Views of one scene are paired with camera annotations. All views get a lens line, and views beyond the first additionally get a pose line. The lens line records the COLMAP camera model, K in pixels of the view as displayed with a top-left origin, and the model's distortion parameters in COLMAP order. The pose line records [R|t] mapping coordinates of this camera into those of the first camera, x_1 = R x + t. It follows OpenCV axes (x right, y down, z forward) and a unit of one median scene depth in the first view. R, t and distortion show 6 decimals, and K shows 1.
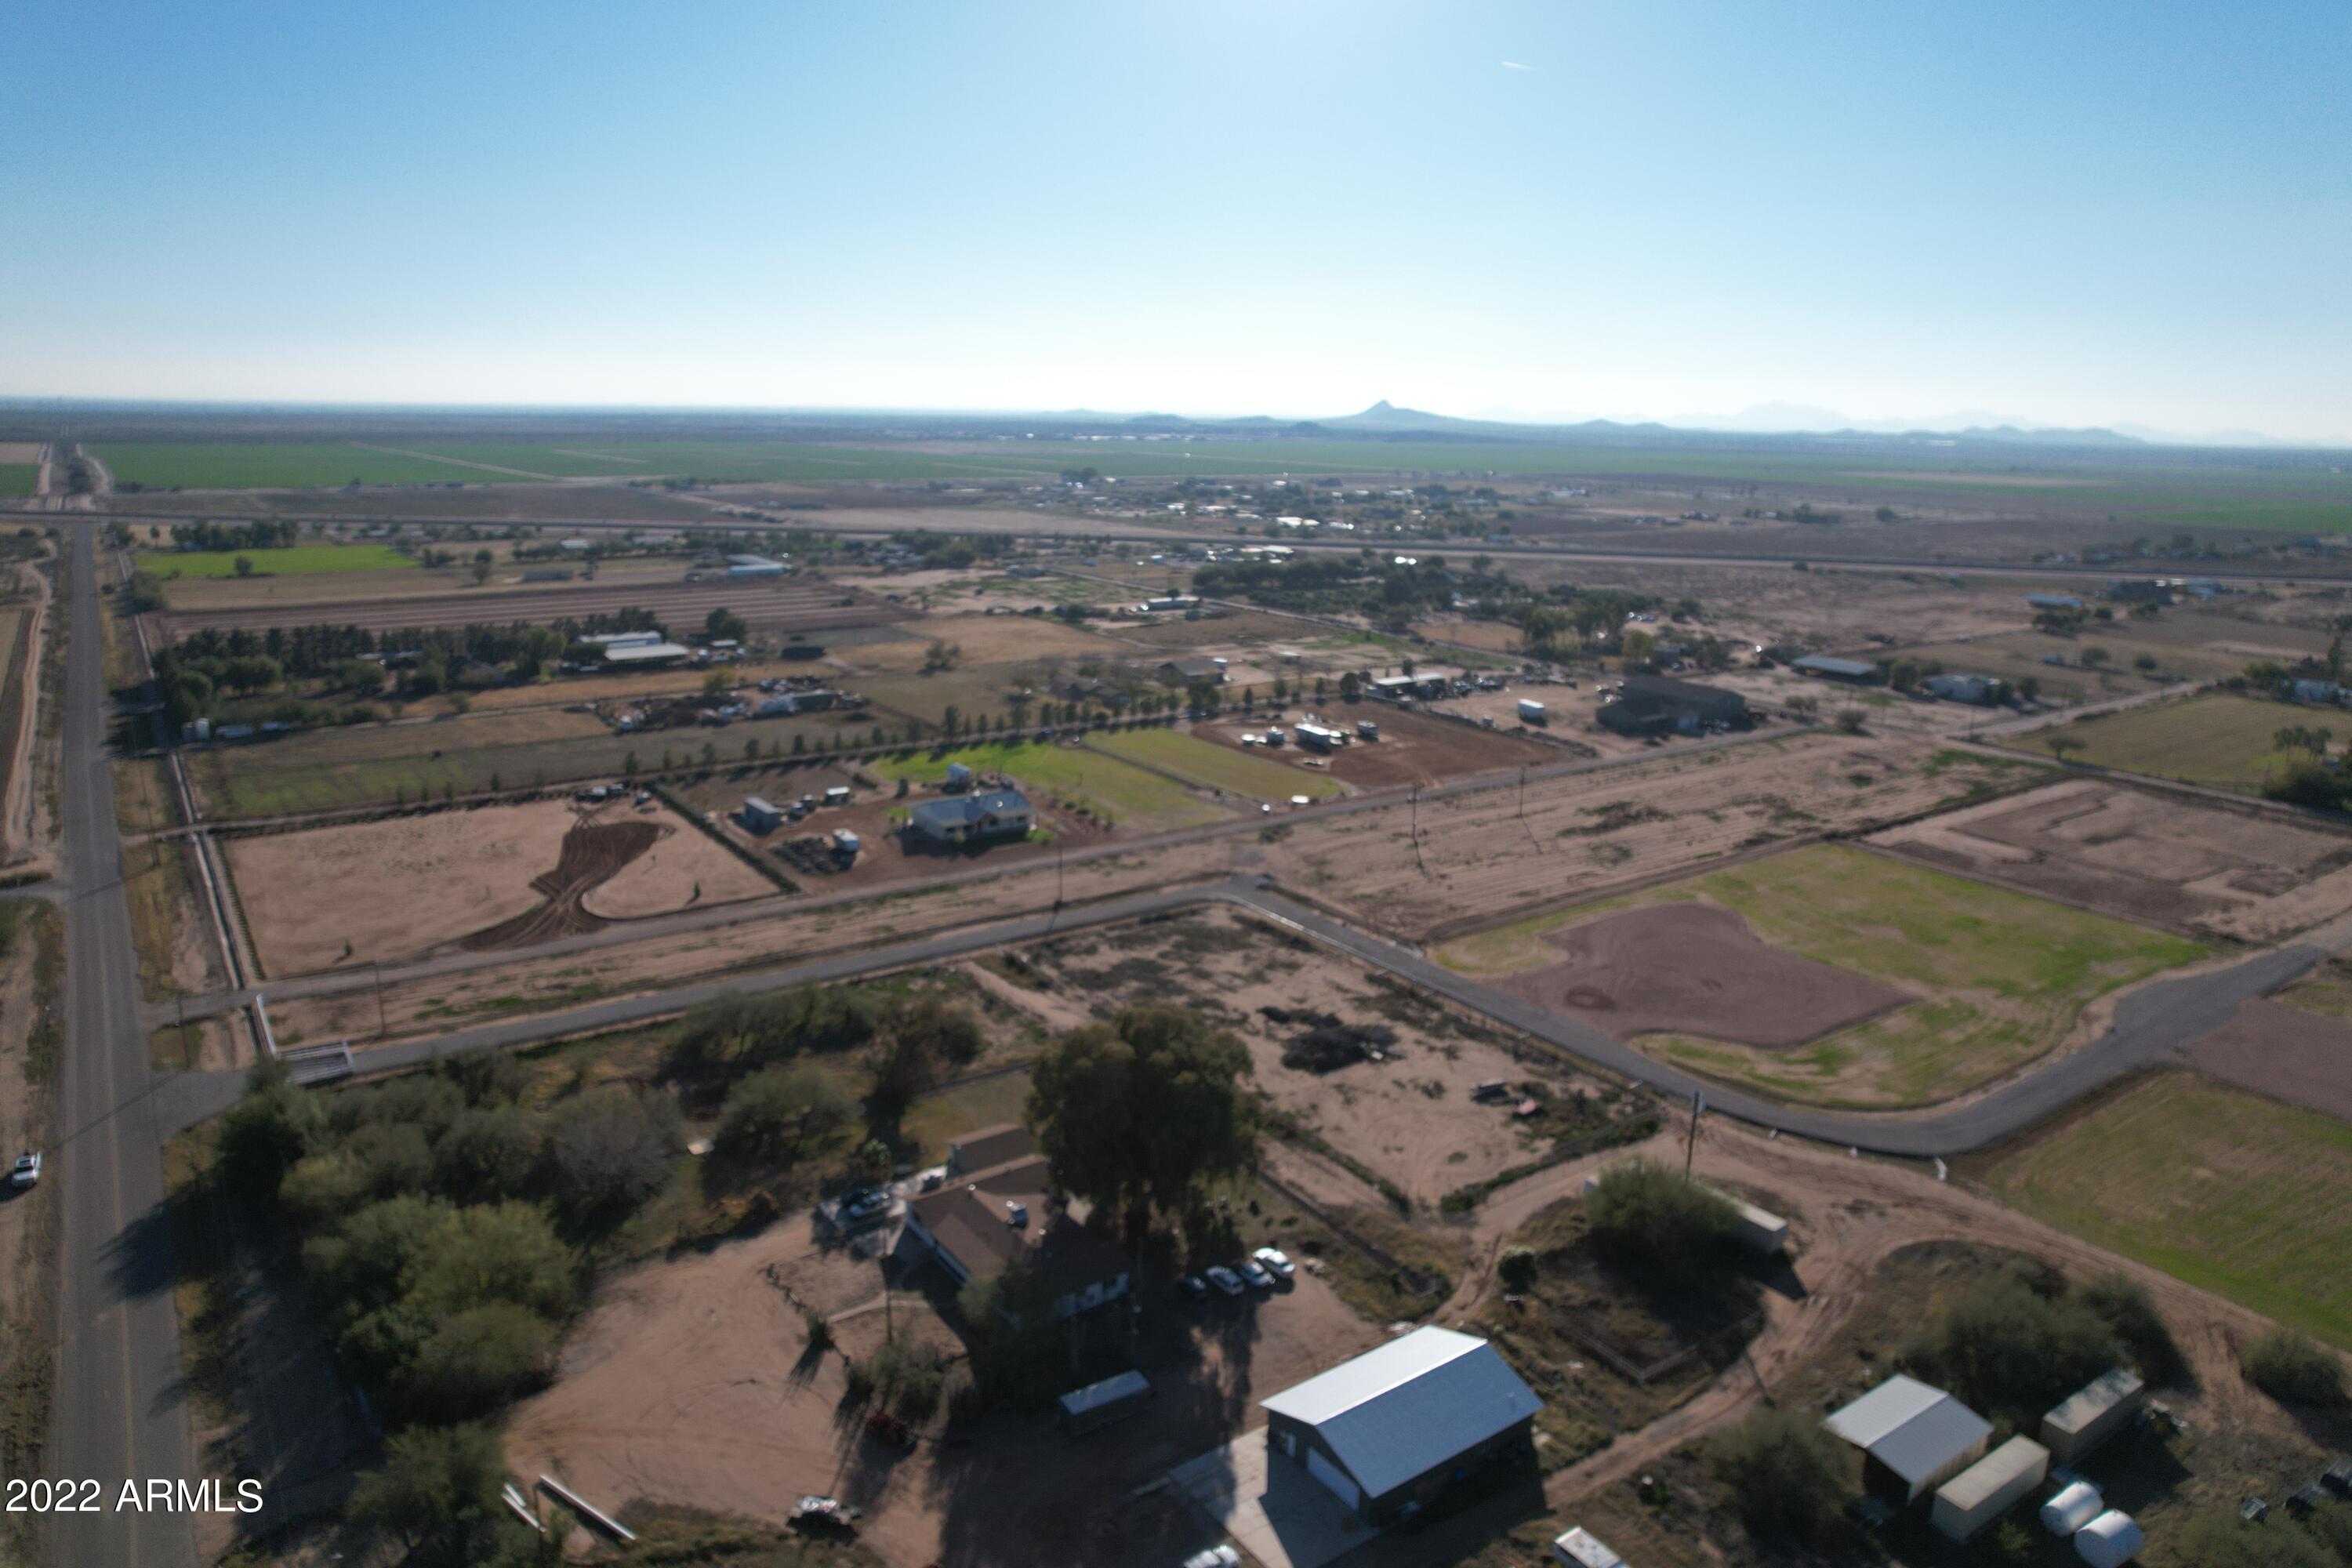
lens RADIAL K [[1519.4, 0, 1172.8], [0, 1519.4, 795.5], [0, 0, 1]] dist [-0.073335, 0.064772]
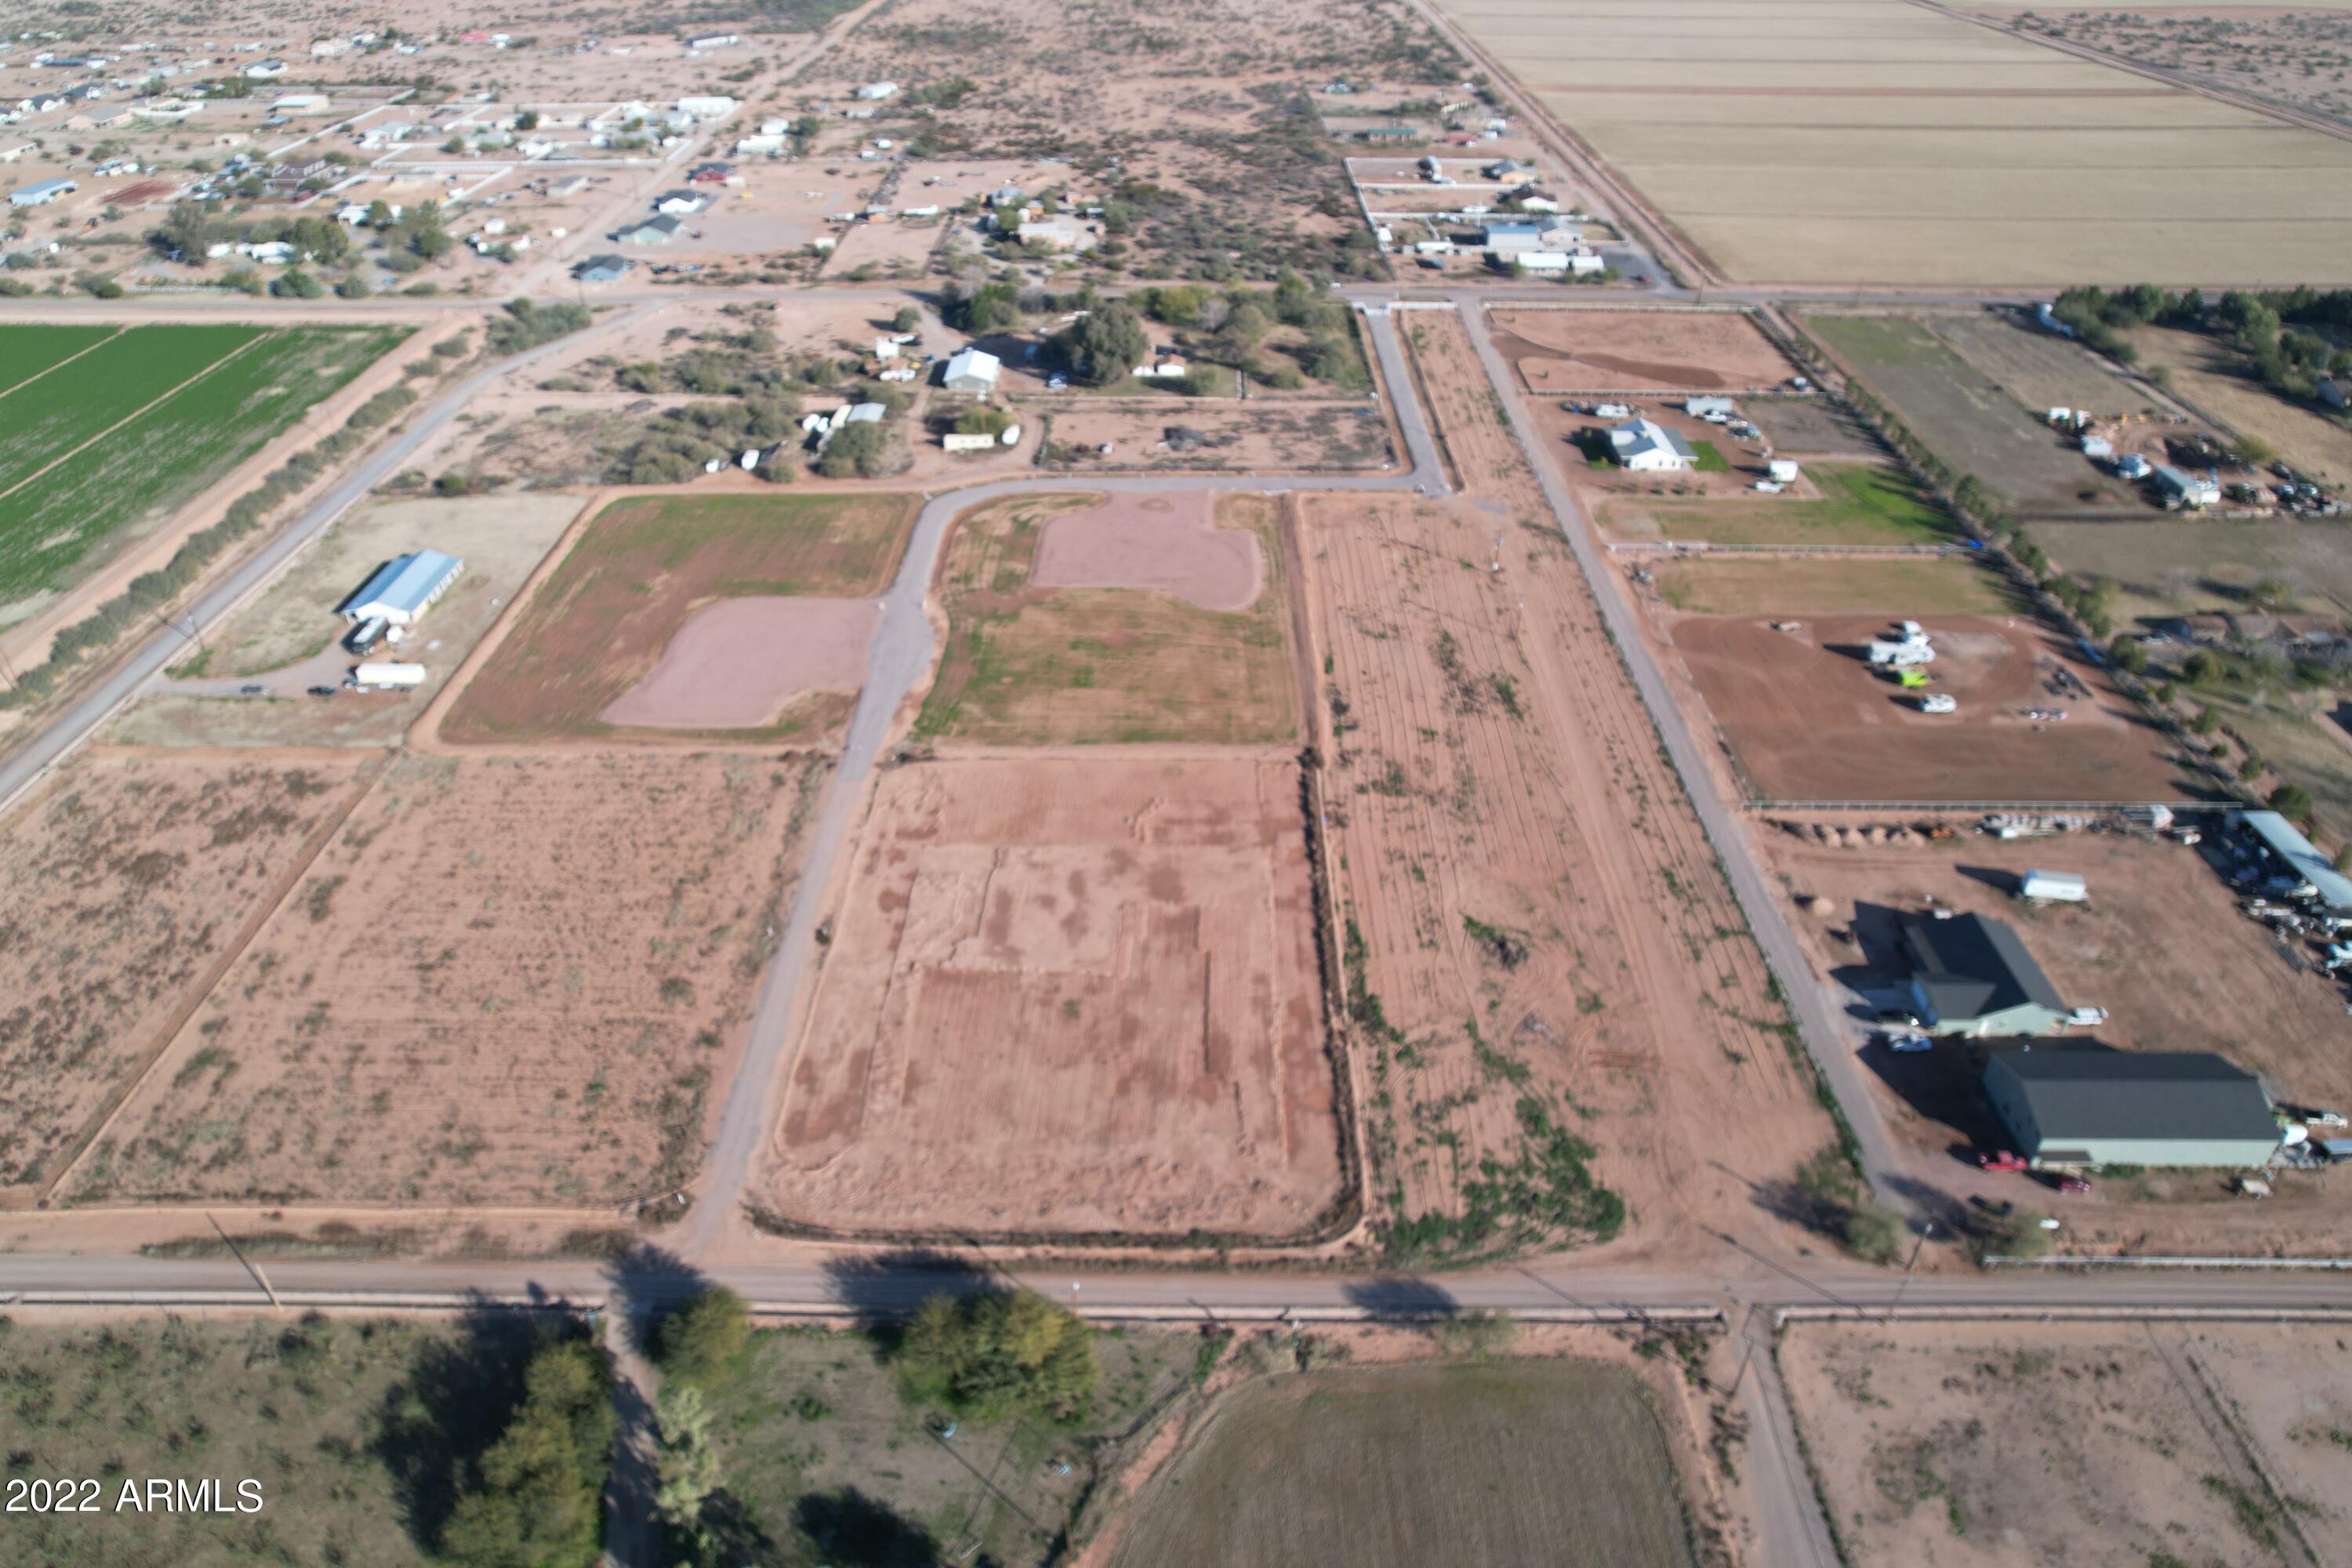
lens RADIAL K [[1519.4, 0, 1172.8], [0, 1519.4, 795.5], [0, 0, 1]] dist [-0.073335, 0.064772]
pose [[-0.582699, 0.444894, -0.680097, 1.279525], [-0.214758, 0.722806, 0.656834, -0.610637], [0.783799, 0.528793, -0.325634, 1.428797]]
